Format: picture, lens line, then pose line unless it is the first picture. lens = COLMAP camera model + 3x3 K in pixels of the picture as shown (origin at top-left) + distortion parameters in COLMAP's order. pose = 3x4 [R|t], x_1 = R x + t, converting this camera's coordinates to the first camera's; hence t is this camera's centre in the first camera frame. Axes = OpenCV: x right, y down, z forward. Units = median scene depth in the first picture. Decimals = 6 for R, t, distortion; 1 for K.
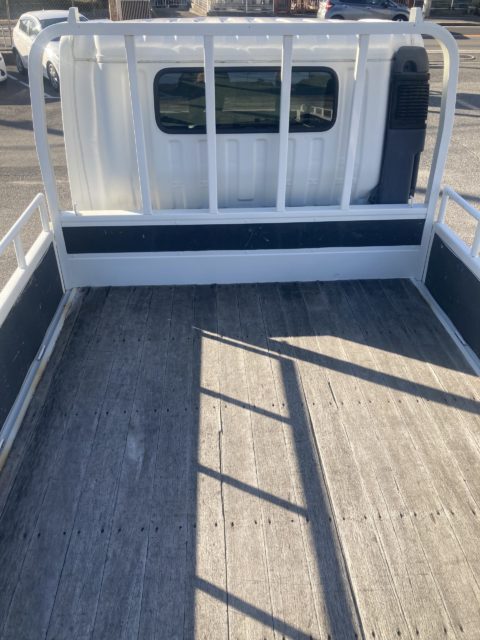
lens RADIAL K [[526.1, 0, 240.0], [0, 526.1, 320.0], [0, 0, 1]] dist [0.022283, -0.007301]
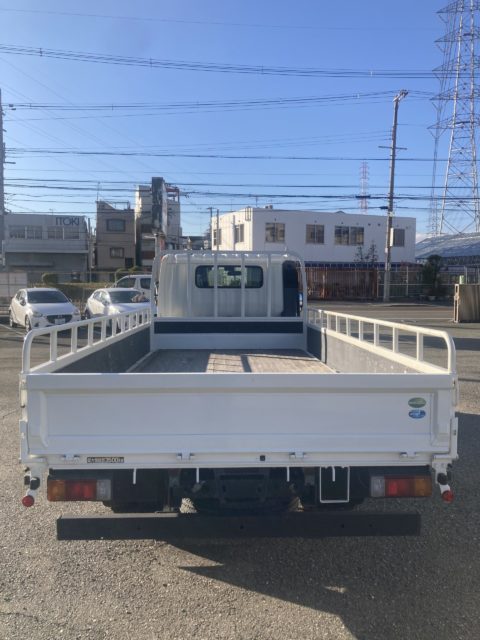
lens RADIAL K [[526.1, 0, 240.0], [0, 526.1, 320.0], [0, 0, 1]] dist [0.022283, -0.007301]
pose [[0.999794, 0.003875, -0.019926, 0.118773], [-0.013218, 0.869273, -0.494156, 1.077319], [0.015406, 0.494317, 0.869145, -1.197025]]
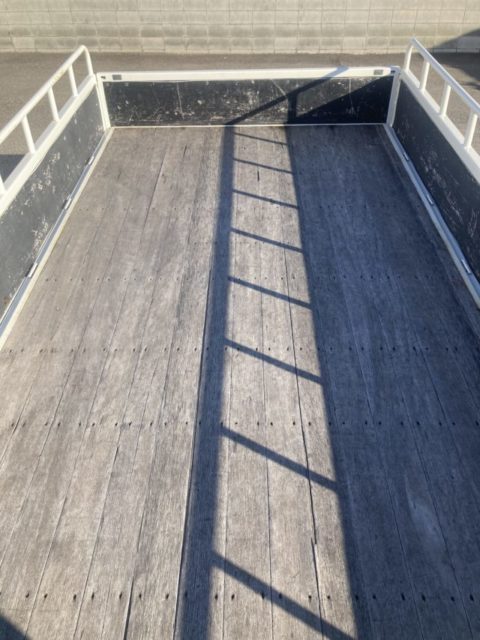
lens RADIAL K [[526.1, 0, 240.0], [0, 526.1, 320.0], [0, 0, 1]] dist [0.022283, -0.007301]
pose [[-0.997512, -0.028799, 0.064340, 0.019027], [0.053509, 0.284847, 0.957078, -0.418338], [-0.045890, 0.958140, -0.282597, 0.683943]]
